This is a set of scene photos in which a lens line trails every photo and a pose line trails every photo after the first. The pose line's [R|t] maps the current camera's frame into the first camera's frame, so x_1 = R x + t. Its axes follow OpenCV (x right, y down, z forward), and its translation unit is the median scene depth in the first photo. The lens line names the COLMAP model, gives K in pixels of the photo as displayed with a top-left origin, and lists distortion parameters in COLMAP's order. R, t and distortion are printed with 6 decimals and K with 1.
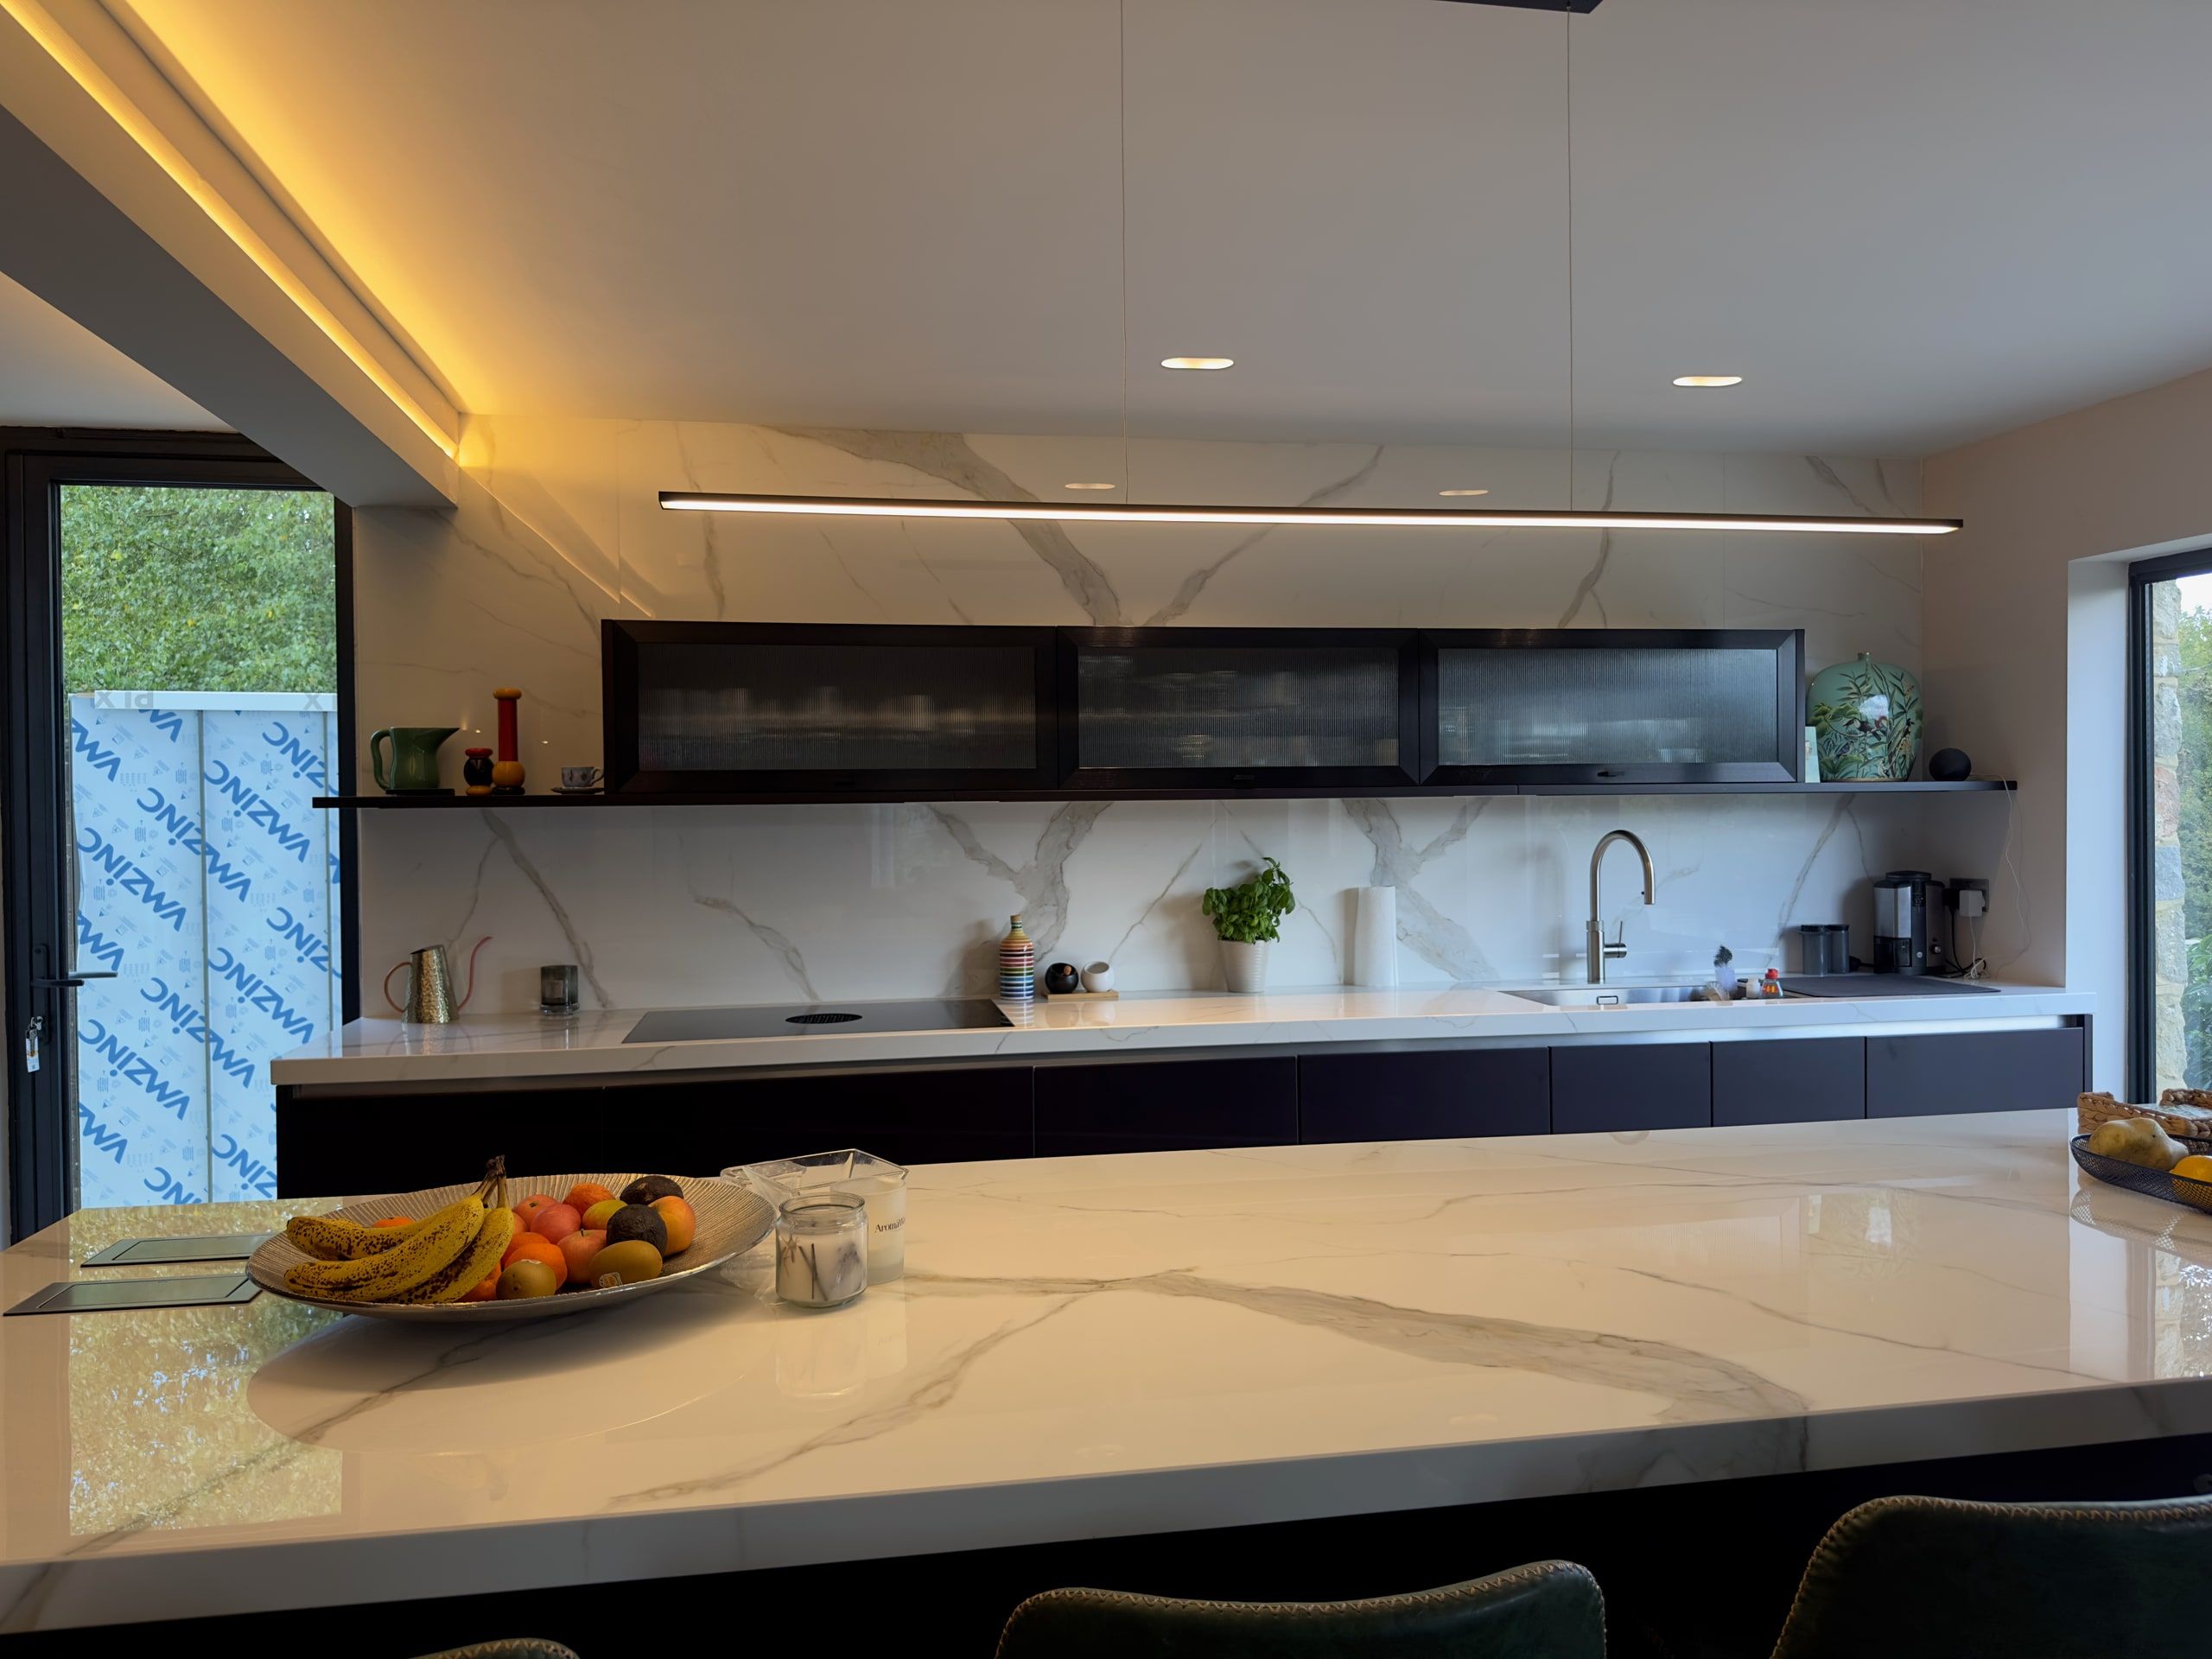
lens RADIAL K [[1537.5, 0, 1106.0], [0, 1537.5, 829.5], [0, 0, 1]] dist [0.086244, -0.092506]
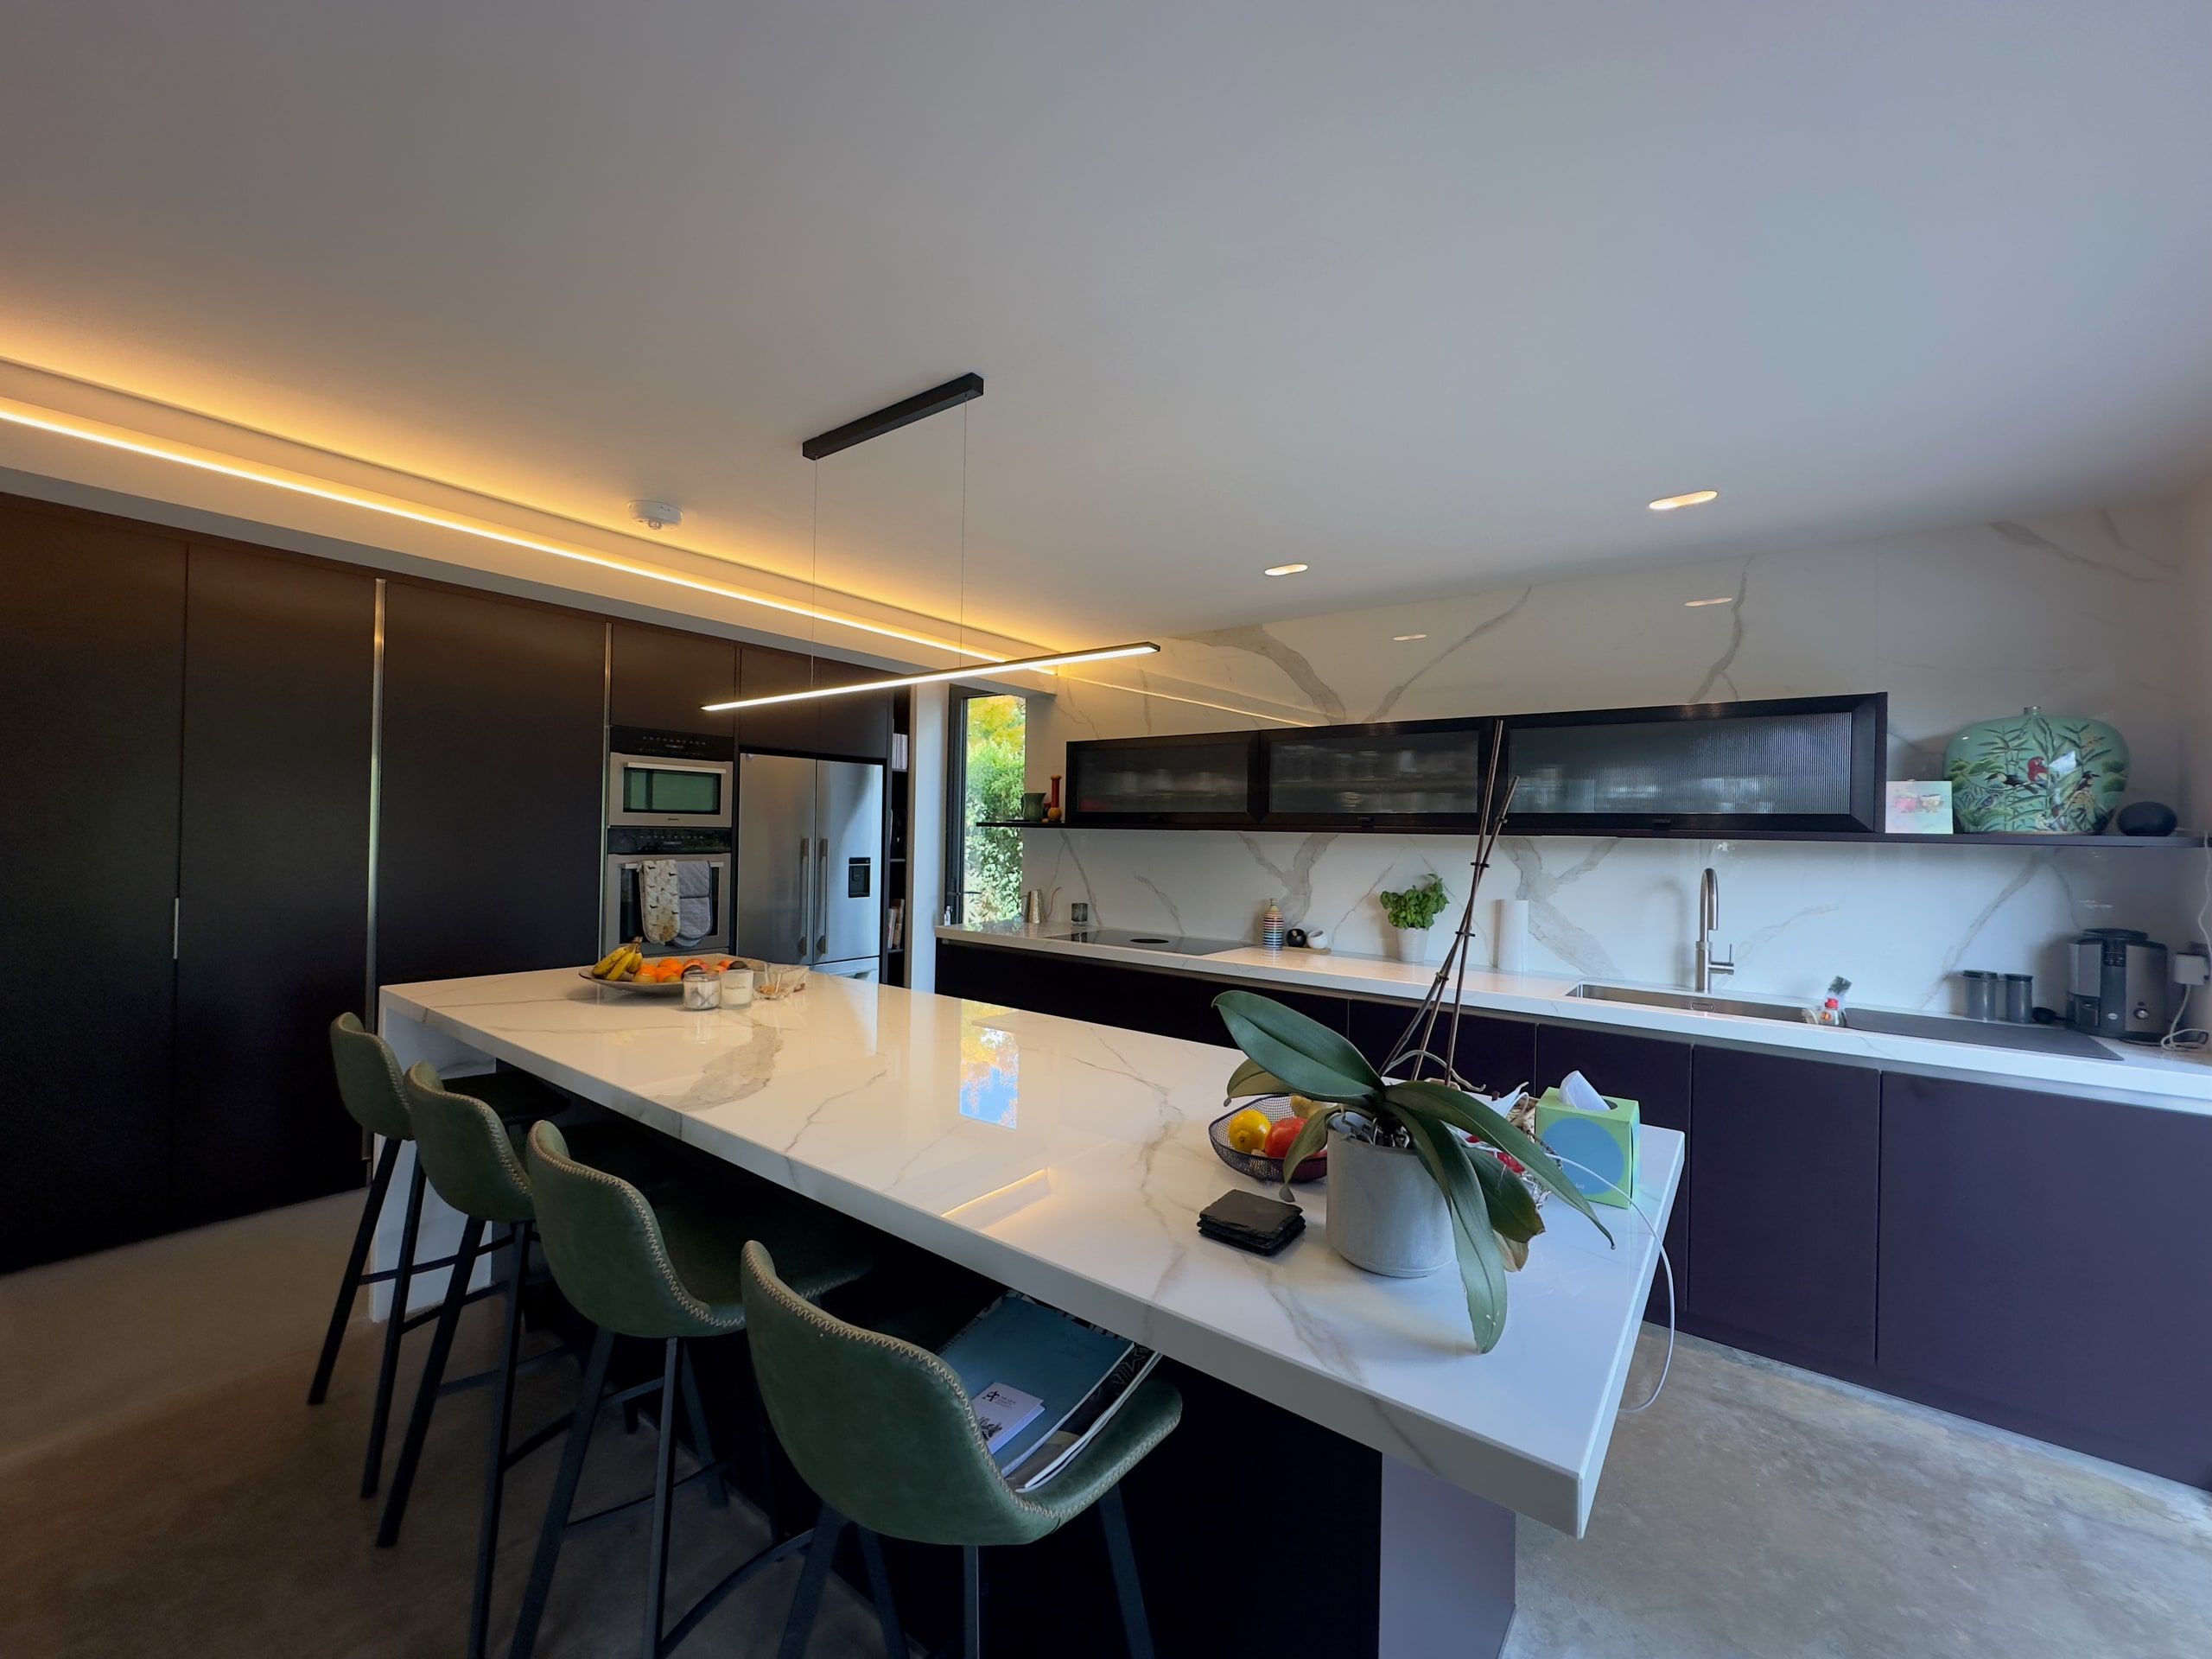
lens RADIAL K [[880.1, 0, 1106.0], [0, 880.1, 829.5], [0, 0, 1]] dist [0.000400, 0.000176]
pose [[0.680322, 0.022632, -0.732564, 0.522902], [-0.040073, 0.999177, -0.006347, -0.006849], [0.731817, 0.033674, 0.680669, 0.184953]]
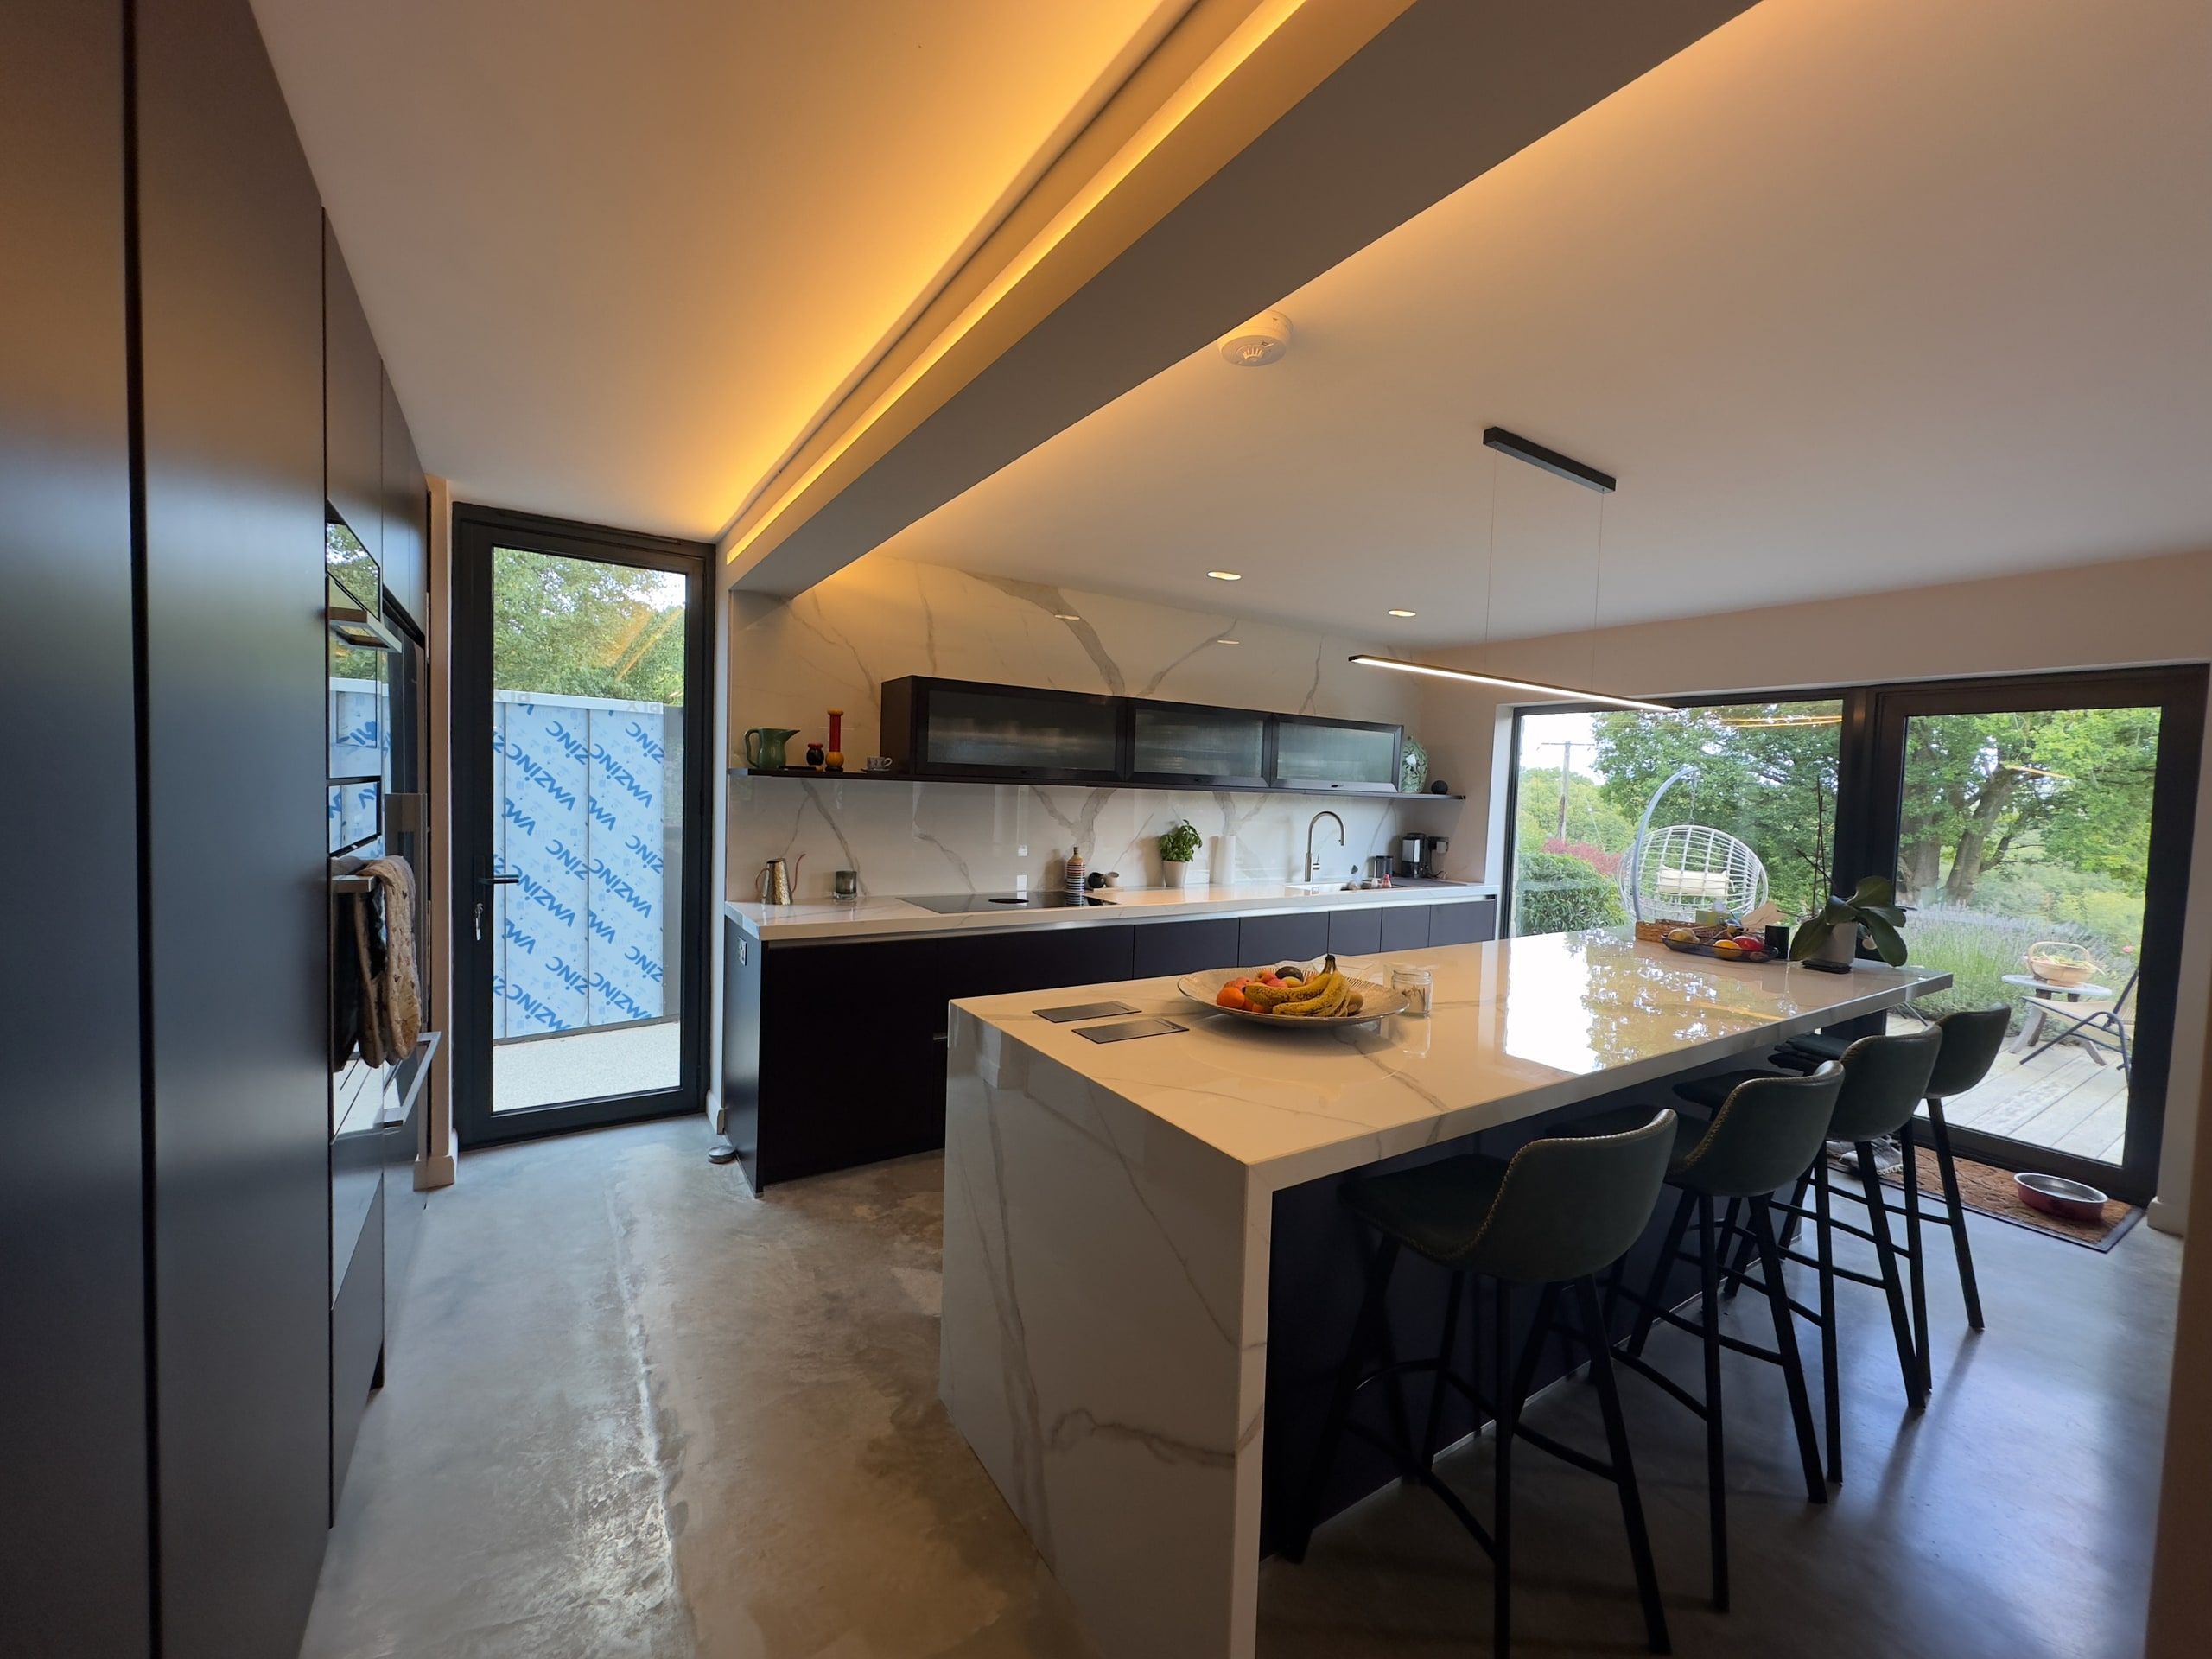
lens RADIAL K [[880.1, 0, 1106.0], [0, 880.1, 829.5], [0, 0, 1]] dist [0.000400, 0.000176]
pose [[0.920987, 0.023699, 0.388873, -0.436980], [-0.037592, 0.998896, 0.028157, 0.002758], [-0.387776, -0.040551, 0.920861, -0.009269]]
